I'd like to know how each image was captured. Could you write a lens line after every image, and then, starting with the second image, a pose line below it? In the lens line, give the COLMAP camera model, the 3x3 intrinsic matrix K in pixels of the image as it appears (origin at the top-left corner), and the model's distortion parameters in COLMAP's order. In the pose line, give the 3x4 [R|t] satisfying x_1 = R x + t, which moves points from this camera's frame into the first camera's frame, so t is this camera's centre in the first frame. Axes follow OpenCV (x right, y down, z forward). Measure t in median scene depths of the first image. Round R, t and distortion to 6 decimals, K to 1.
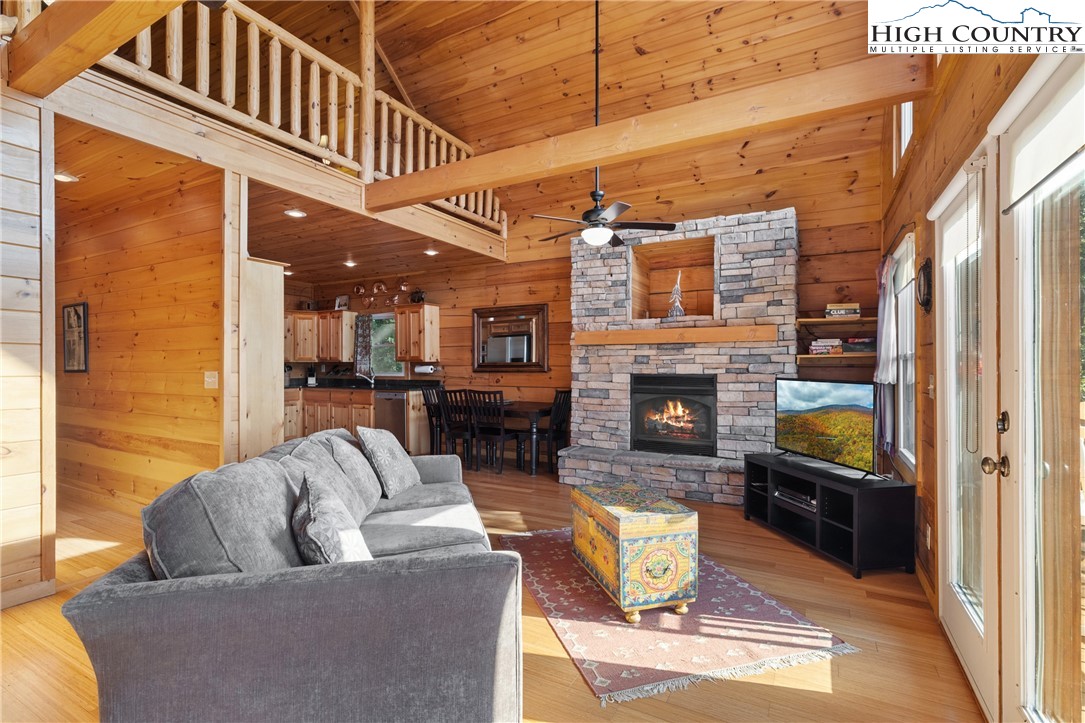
lens RADIAL K [[502.2, 0, 534.2], [0, 502.2, 362.6], [0, 0, 1]] dist [-0.001411, 0.000840]
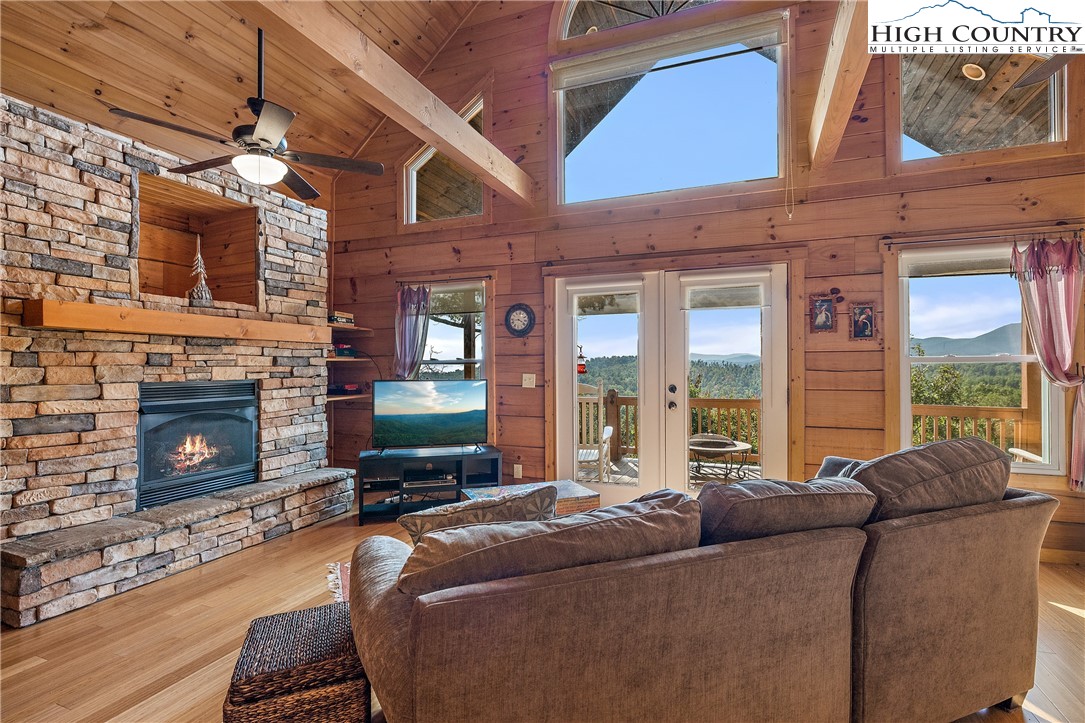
lens RADIAL K [[523.3, 0, 539.2], [0, 523.3, 365.0], [0, 0, 1]] dist [-0.002963, -0.000529]
pose [[-0.130129, 0.006594, 0.991475, -0.469814], [-0.001878, 0.999974, -0.006897, 0.003979], [-0.991495, -0.002760, -0.130113, 0.584978]]
